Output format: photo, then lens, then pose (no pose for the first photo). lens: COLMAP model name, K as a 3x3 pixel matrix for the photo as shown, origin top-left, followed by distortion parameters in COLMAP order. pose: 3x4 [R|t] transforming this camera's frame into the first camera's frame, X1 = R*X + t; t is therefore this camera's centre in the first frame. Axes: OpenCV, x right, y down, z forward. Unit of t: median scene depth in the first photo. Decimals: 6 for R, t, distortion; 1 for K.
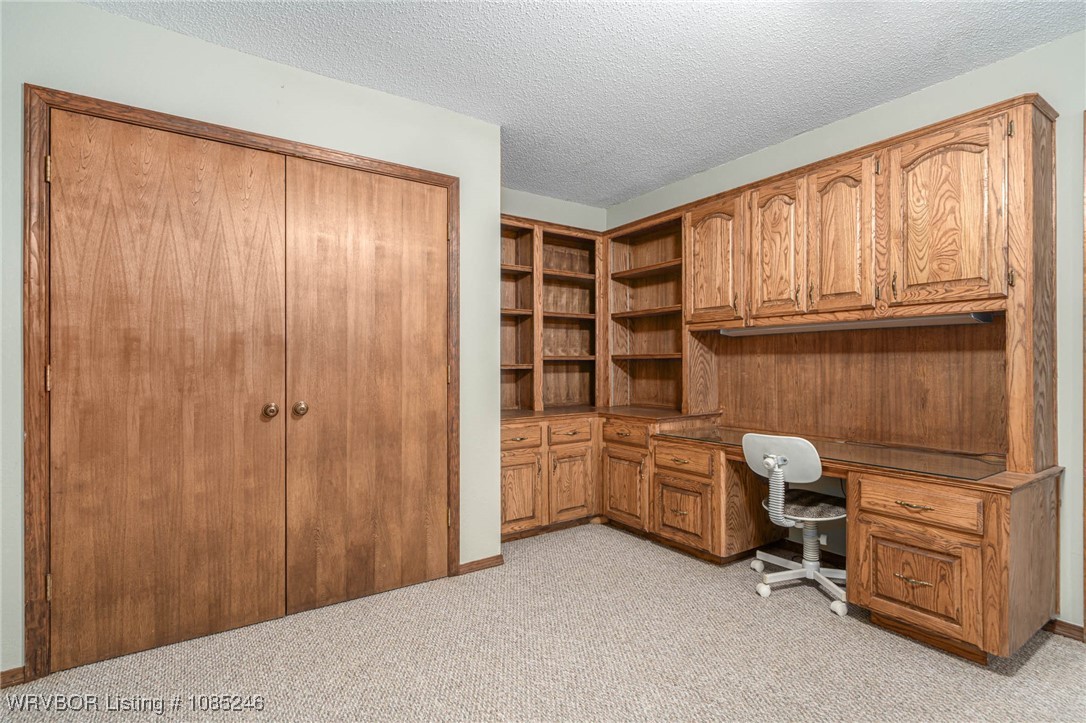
lens RADIAL K [[519.4, 0, 542.2], [0, 519.4, 367.3], [0, 0, 1]] dist [0.012530, -0.001379]
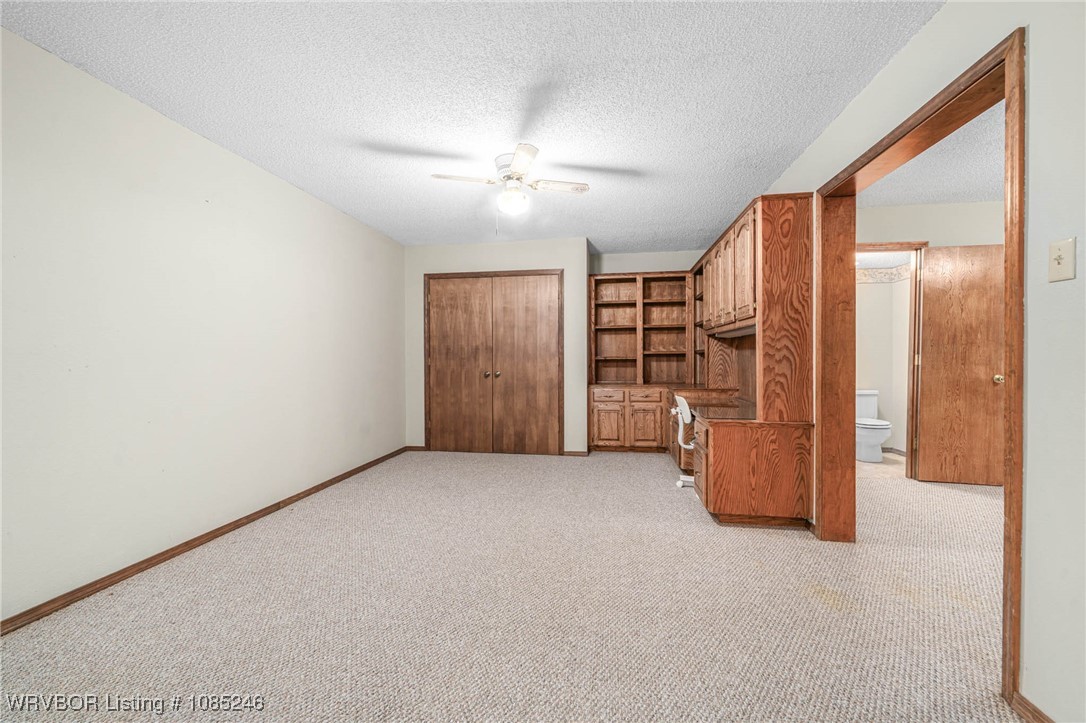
lens RADIAL K [[425.6, 0, 543.0], [0, 425.6, 361.5], [0, 0, 1]] dist [0.000417, 0.000036]
pose [[0.740133, 0.005615, -0.672437, 1.024722], [-0.000709, 0.999971, 0.007570, 0.001190], [0.672460, -0.005127, 0.740116, -0.370650]]
